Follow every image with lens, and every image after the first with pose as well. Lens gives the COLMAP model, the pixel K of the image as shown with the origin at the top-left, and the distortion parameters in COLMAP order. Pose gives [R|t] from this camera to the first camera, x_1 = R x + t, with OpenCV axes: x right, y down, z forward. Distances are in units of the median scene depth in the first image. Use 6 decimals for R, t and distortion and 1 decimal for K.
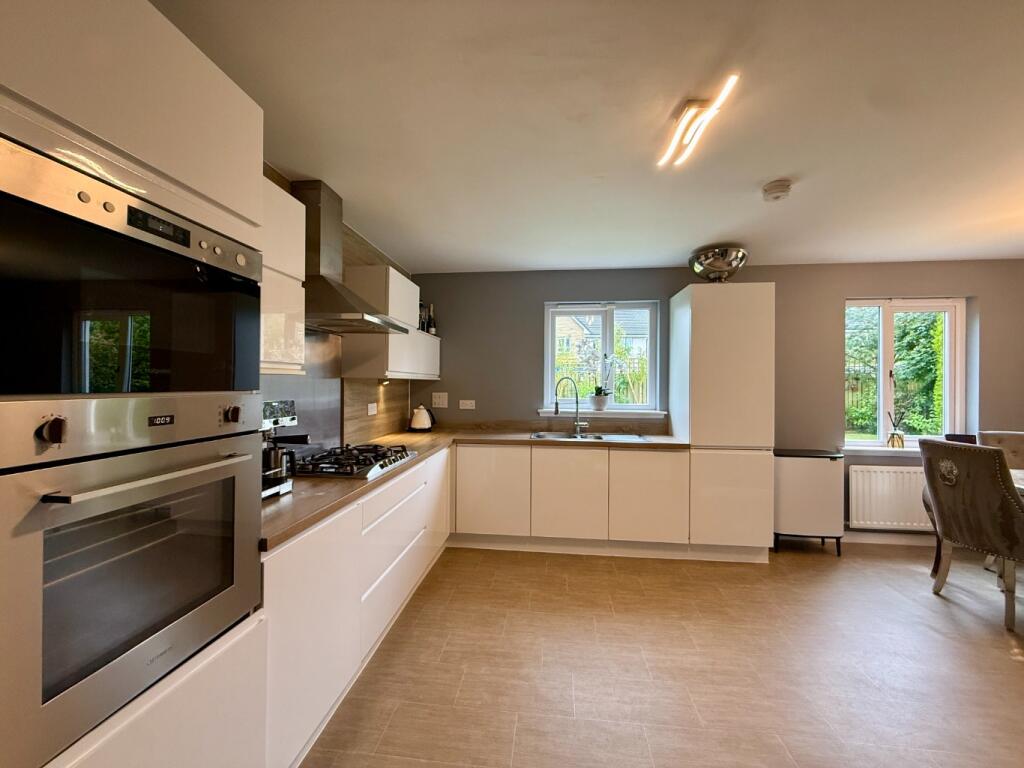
lens RADIAL K [[406.2, 0, 507.8], [0, 406.2, 381.8], [0, 0, 1]] dist [0.000136, -0.000091]
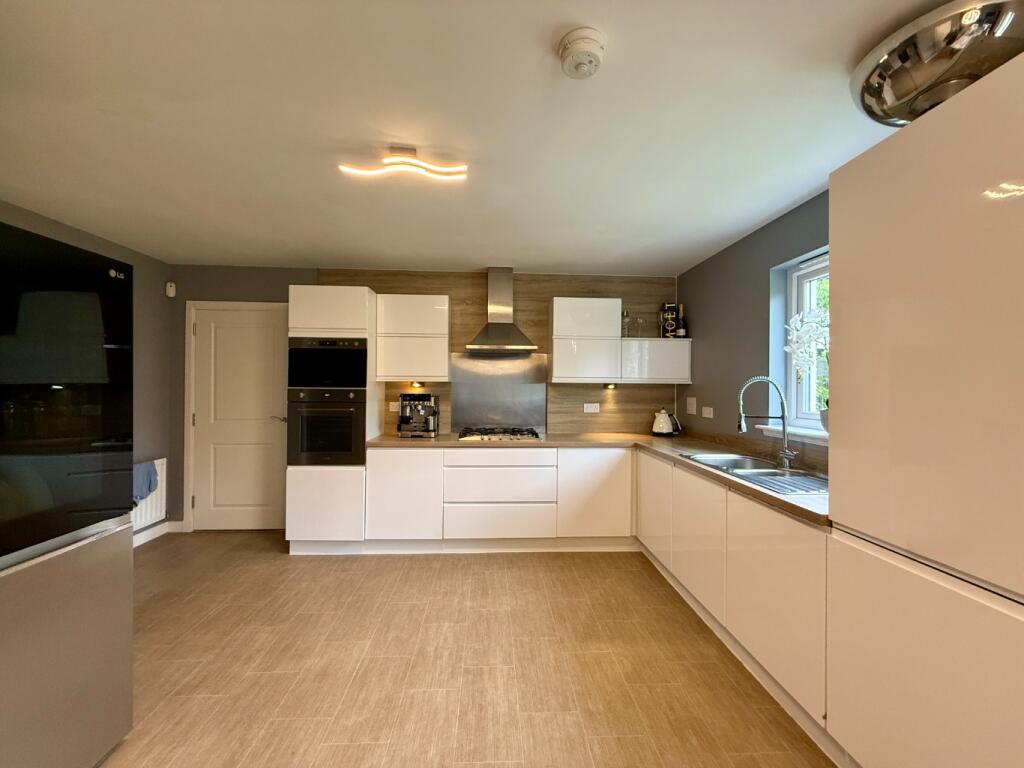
lens RADIAL K [[406.2, 0, 513.3], [0, 406.2, 384.5], [0, 0, 1]] dist [0.000136, -0.000091]
pose [[0.164605, -0.010087, -0.986308, 0.954192], [-0.000977, 0.999946, -0.010390, 0.009500], [0.986359, 0.002674, 0.164587, 0.639741]]
